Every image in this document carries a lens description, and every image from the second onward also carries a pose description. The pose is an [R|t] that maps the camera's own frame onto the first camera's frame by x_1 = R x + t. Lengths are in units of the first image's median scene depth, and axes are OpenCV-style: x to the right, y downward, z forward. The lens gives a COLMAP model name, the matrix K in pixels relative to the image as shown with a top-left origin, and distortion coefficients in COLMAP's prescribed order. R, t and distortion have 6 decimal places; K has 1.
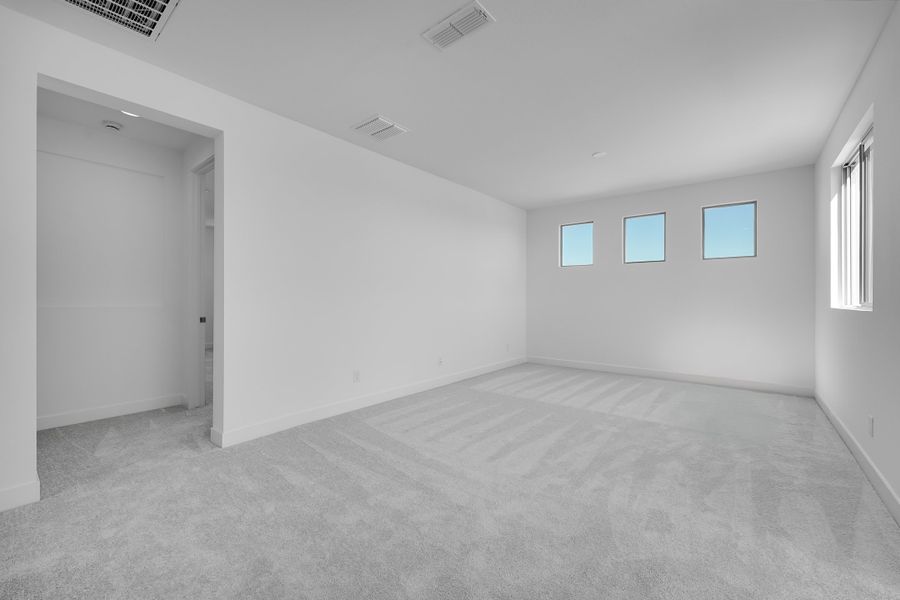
lens RADIAL K [[365.0, 0, 451.3], [0, 365.0, 296.6], [0, 0, 1]] dist [0.000366, 0.000056]
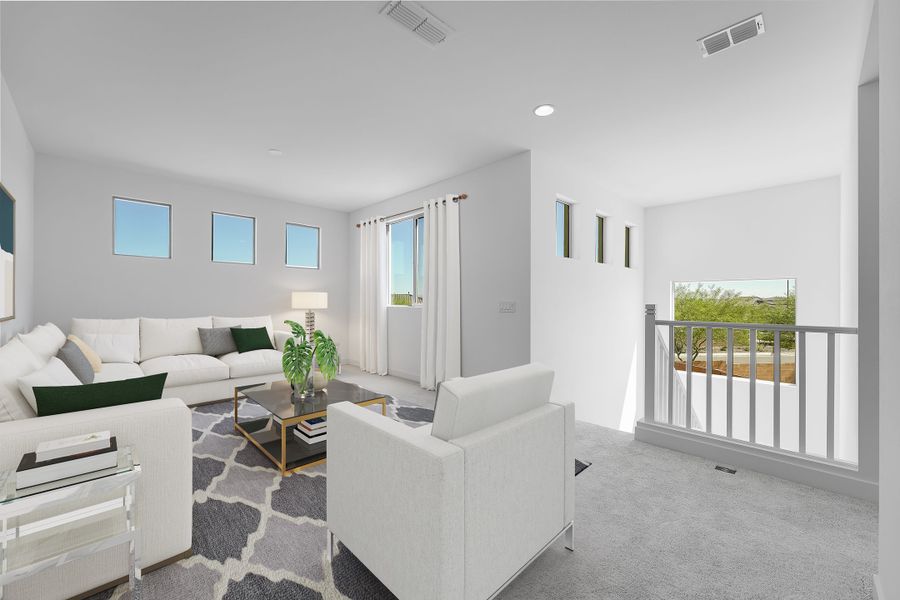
lens RADIAL K [[365.0, 0, 450.3], [0, 365.0, 301.4], [0, 0, 1]] dist [0.000366, 0.000056]
pose [[0.120296, -0.003277, 0.992733, -0.219089], [-0.008478, 0.999955, 0.004328, -0.000255], [-0.992702, -0.008937, 0.120263, 0.184963]]
